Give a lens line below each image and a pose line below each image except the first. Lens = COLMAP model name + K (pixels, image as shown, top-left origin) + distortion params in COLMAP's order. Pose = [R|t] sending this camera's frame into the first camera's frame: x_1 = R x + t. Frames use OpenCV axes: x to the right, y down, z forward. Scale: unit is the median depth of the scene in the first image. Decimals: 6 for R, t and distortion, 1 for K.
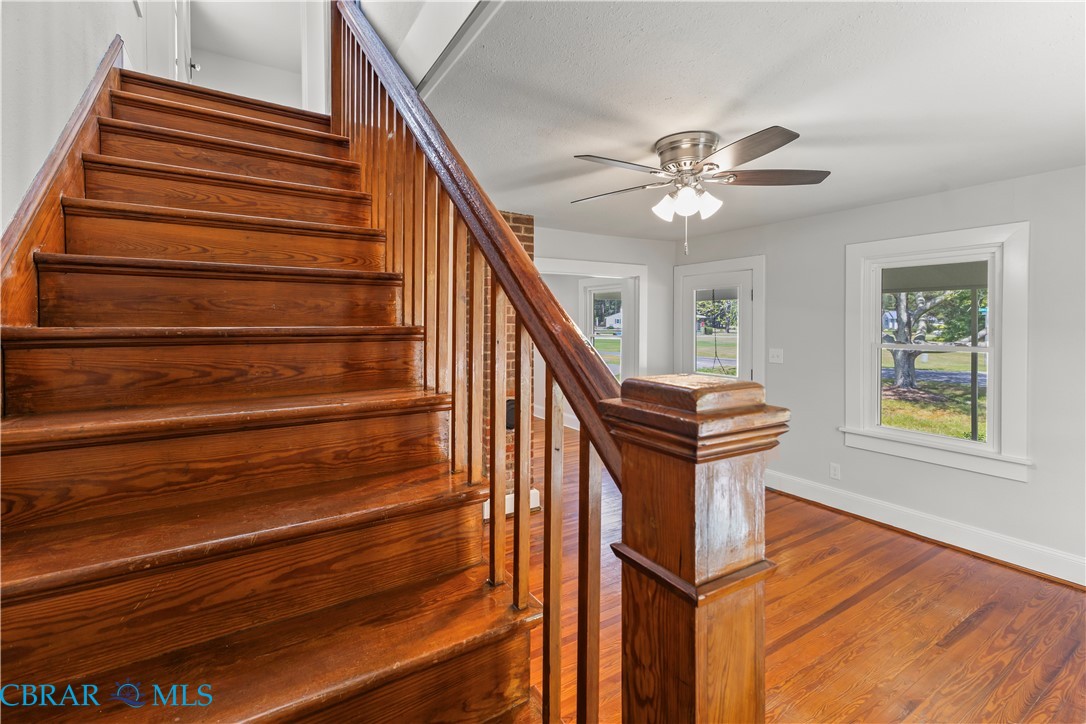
lens RADIAL K [[484.3, 0, 539.7], [0, 484.3, 325.9], [0, 0, 1]] dist [0.001999, 0.000356]
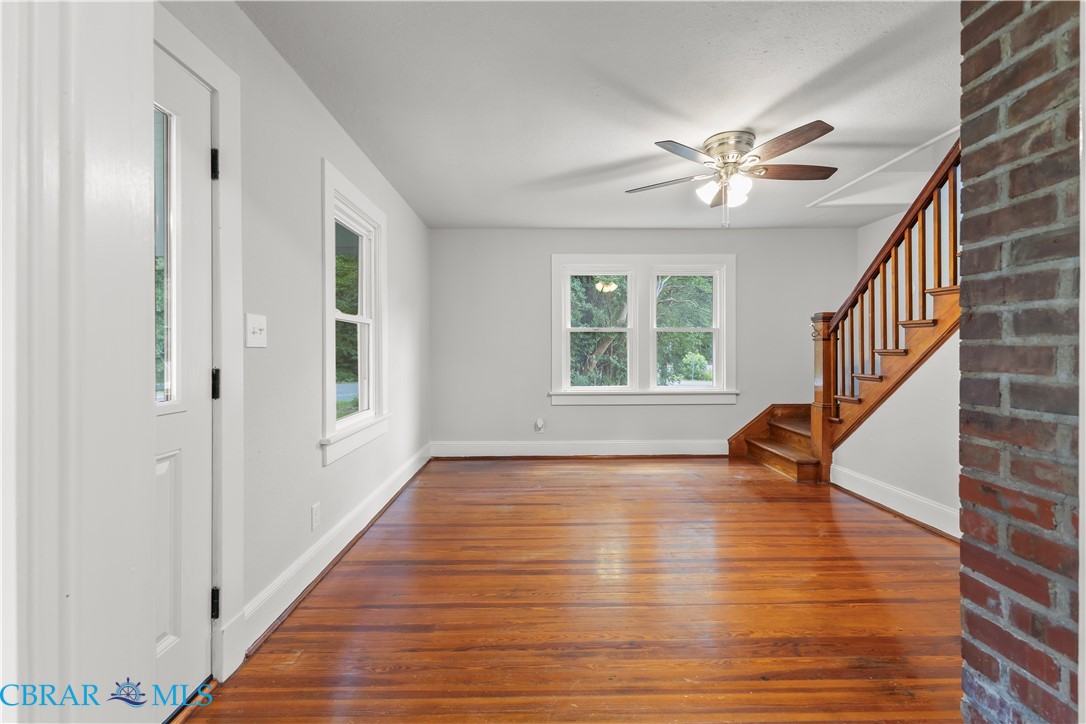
lens RADIAL K [[473.8, 0, 542.0], [0, 473.8, 355.4], [0, 0, 1]] dist [0.018677, 0.000072]
pose [[-0.858406, -0.005349, 0.512944, 0.060839], [0.007446, 0.999710, 0.022885, 0.097523], [-0.512918, 0.023464, -0.858117, 1.574211]]
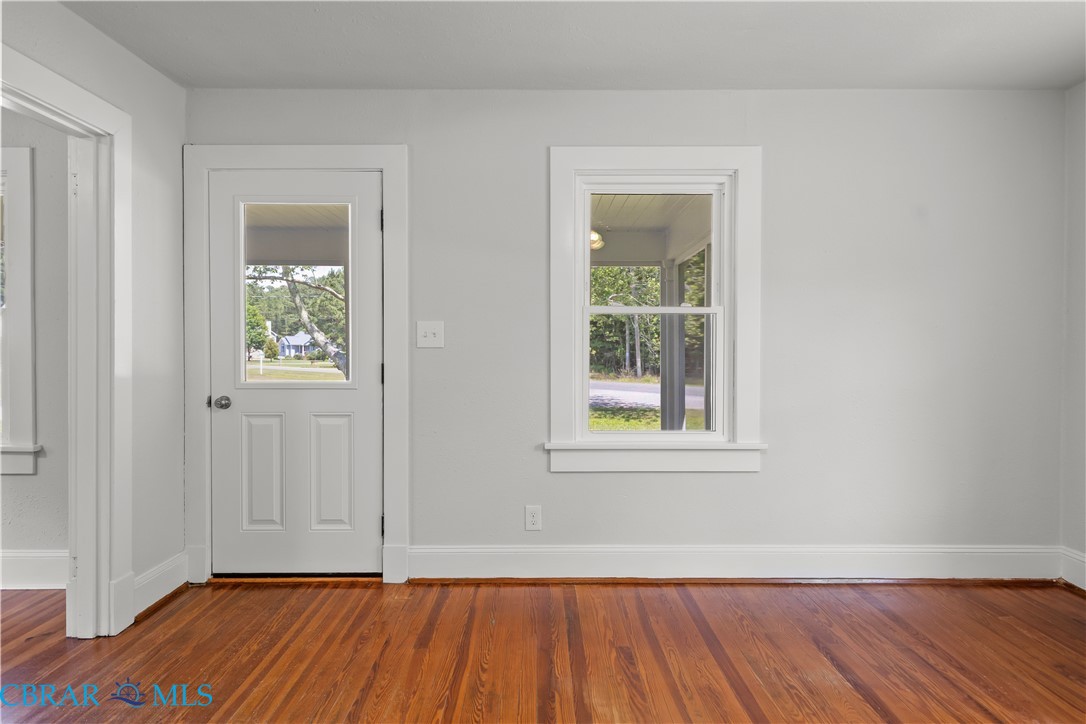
lens RADIAL K [[627.1, 0, 540.2], [0, 627.1, 355.8], [0, 0, 1]] dist [0.007806, 0.000323]
pose [[0.523691, -0.008045, 0.851870, -0.063421], [0.007617, 0.999960, 0.004761, 0.107228], [-0.851874, 0.003995, 0.523731, 0.667713]]
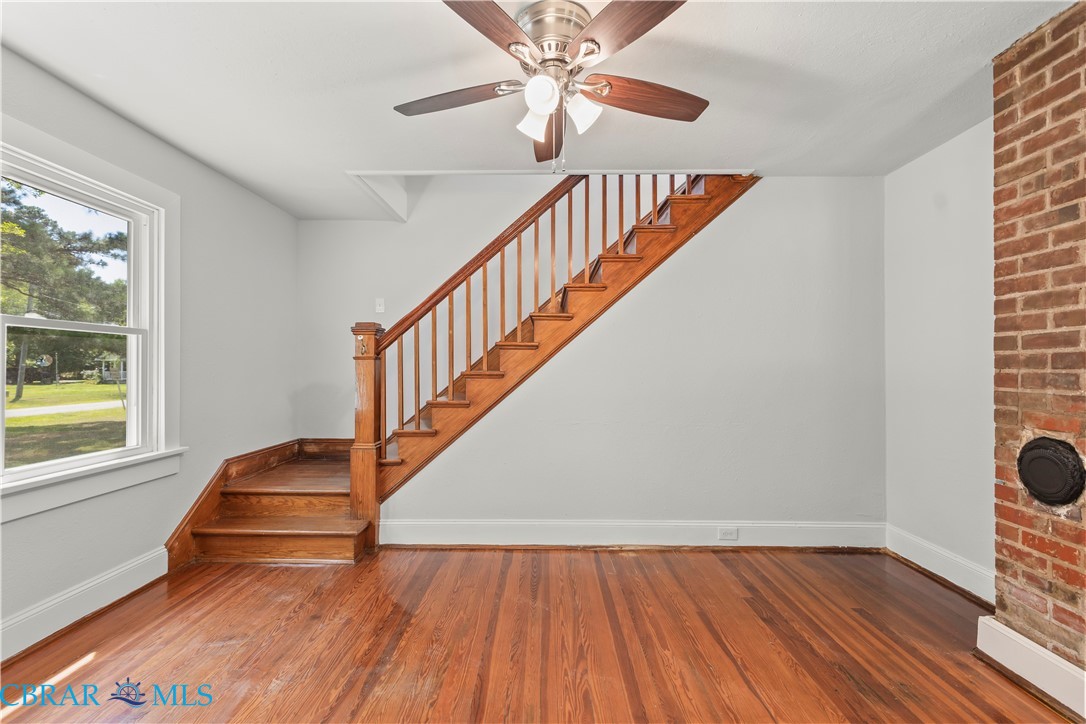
lens RADIAL K [[467.0, 0, 540.7], [0, 467.0, 367.4], [0, 0, 1]] dist [0.001284, -0.000563]
pose [[-0.544367, -0.001200, -0.838846, 0.629267], [-0.010167, 0.999935, 0.005167, 0.099442], [0.838785, 0.011342, -0.544344, 0.938392]]
